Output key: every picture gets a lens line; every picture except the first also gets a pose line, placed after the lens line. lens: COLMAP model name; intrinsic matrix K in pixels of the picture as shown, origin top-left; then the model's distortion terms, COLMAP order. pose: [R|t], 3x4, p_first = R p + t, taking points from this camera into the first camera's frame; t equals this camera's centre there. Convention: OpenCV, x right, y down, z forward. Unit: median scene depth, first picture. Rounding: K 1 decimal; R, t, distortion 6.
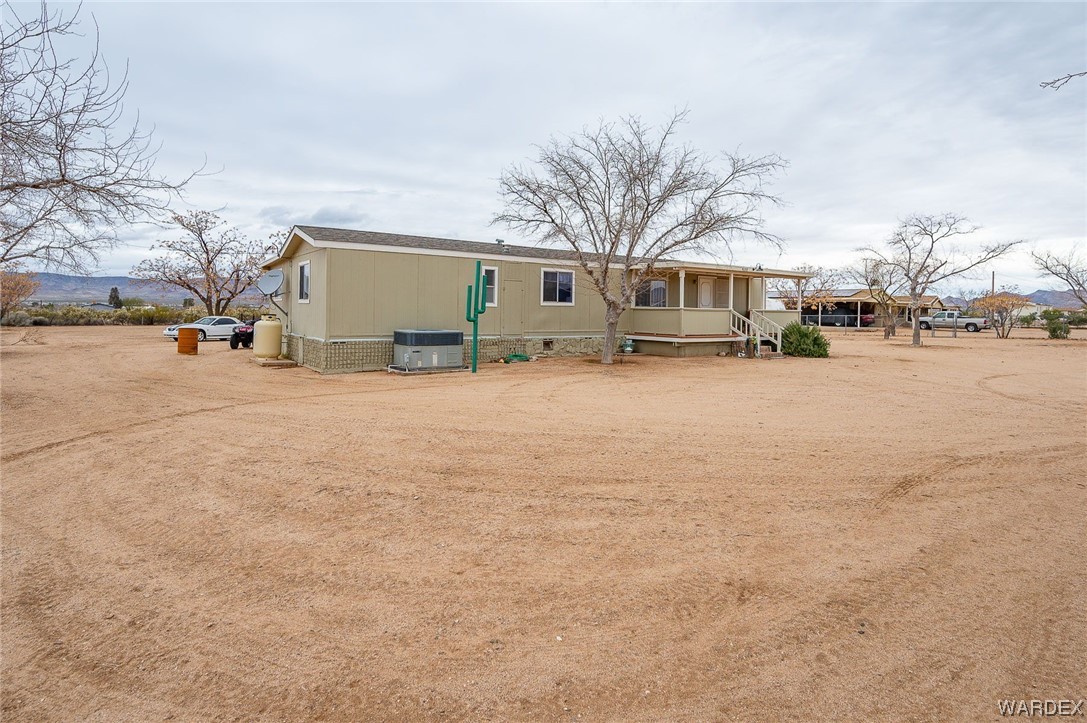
lens RADIAL K [[577.6, 0, 547.0], [0, 577.6, 317.3], [0, 0, 1]] dist [0.001188, -0.000574]
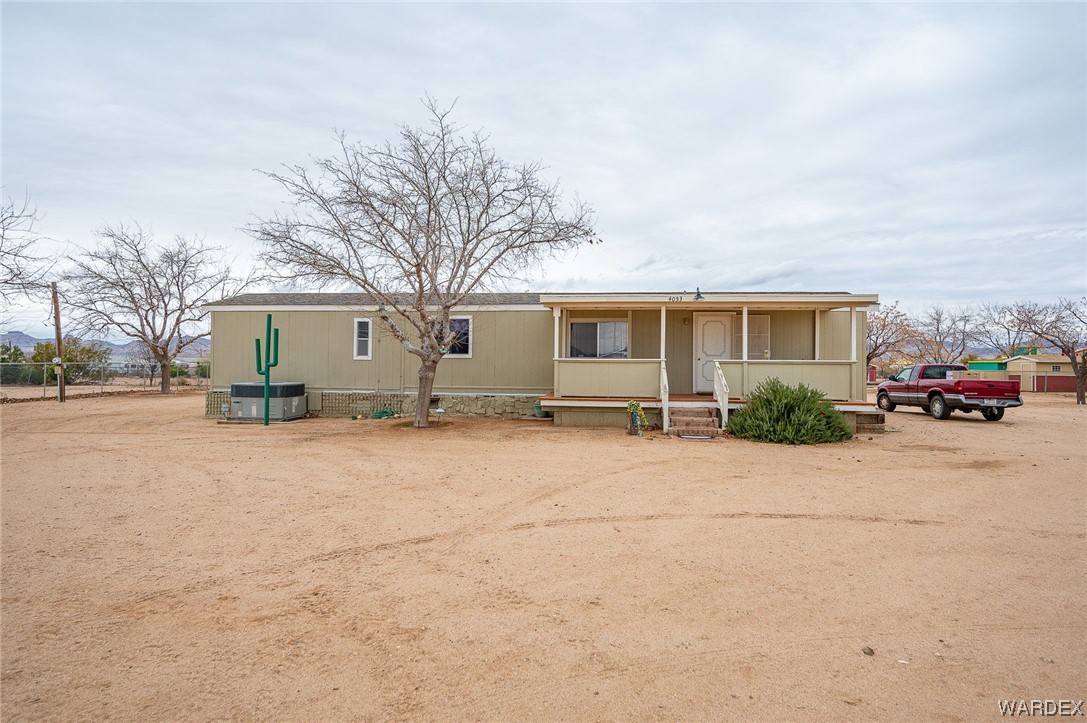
lens RADIAL K [[577.6, 0, 559.4], [0, 577.6, 356.4], [0, 0, 1]] dist [0.001188, -0.000574]
pose [[0.753196, -0.015063, -0.657623, 0.778835], [-0.004604, 0.999593, -0.028169, 0.001320], [0.657780, 0.024244, 0.752820, 0.486456]]
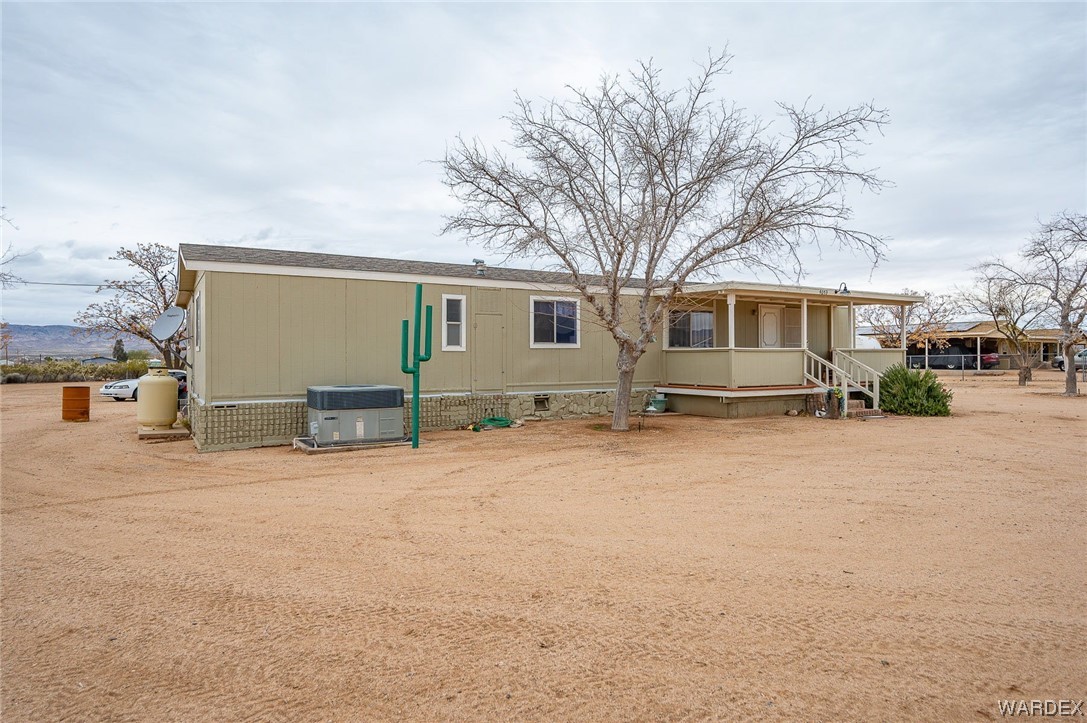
lens RADIAL K [[654.4, 0, 547.6], [0, 654.4, 357.3], [0, 0, 1]] dist [-0.001892, 0.000532]
pose [[0.996752, -0.017772, -0.078547, 0.078002], [0.016941, 0.999793, -0.011234, 0.000048], [0.078730, 0.009867, 0.996847, 0.203280]]
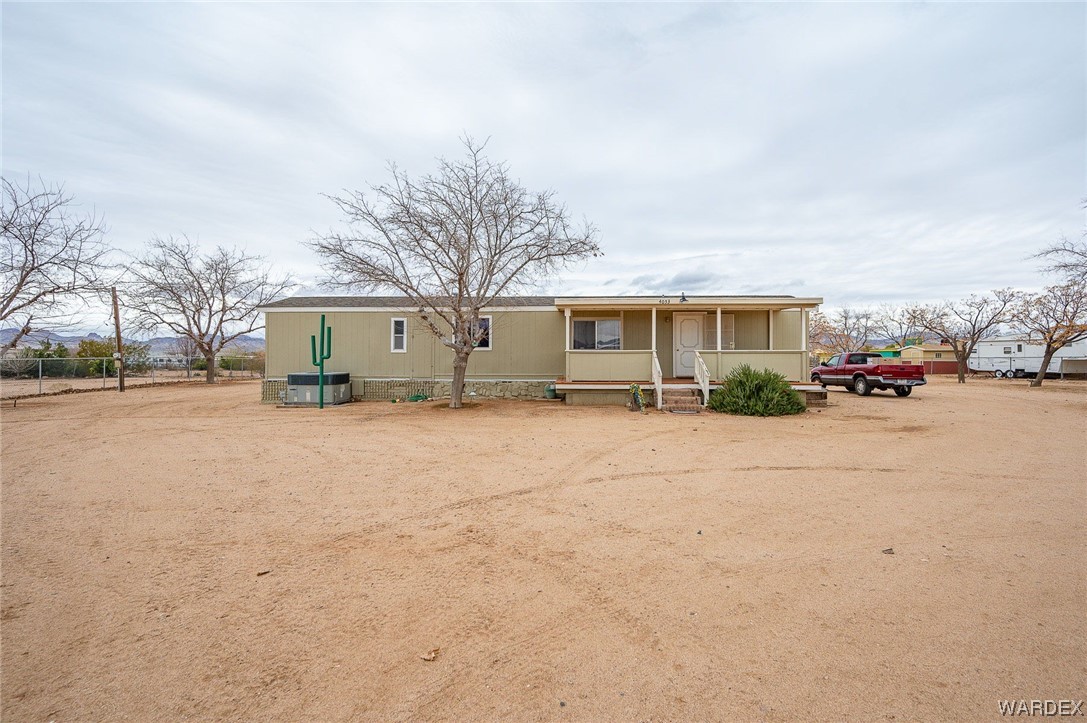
lens RADIAL K [[487.4, 0, 562.5], [0, 487.4, 348.9], [0, 0, 1]] dist [0.000189, 0.000553]
pose [[0.793609, -0.020811, -0.608073, 0.745991], [0.004620, 0.999592, -0.028182, 0.002835], [0.608411, 0.019556, 0.793381, 0.425143]]
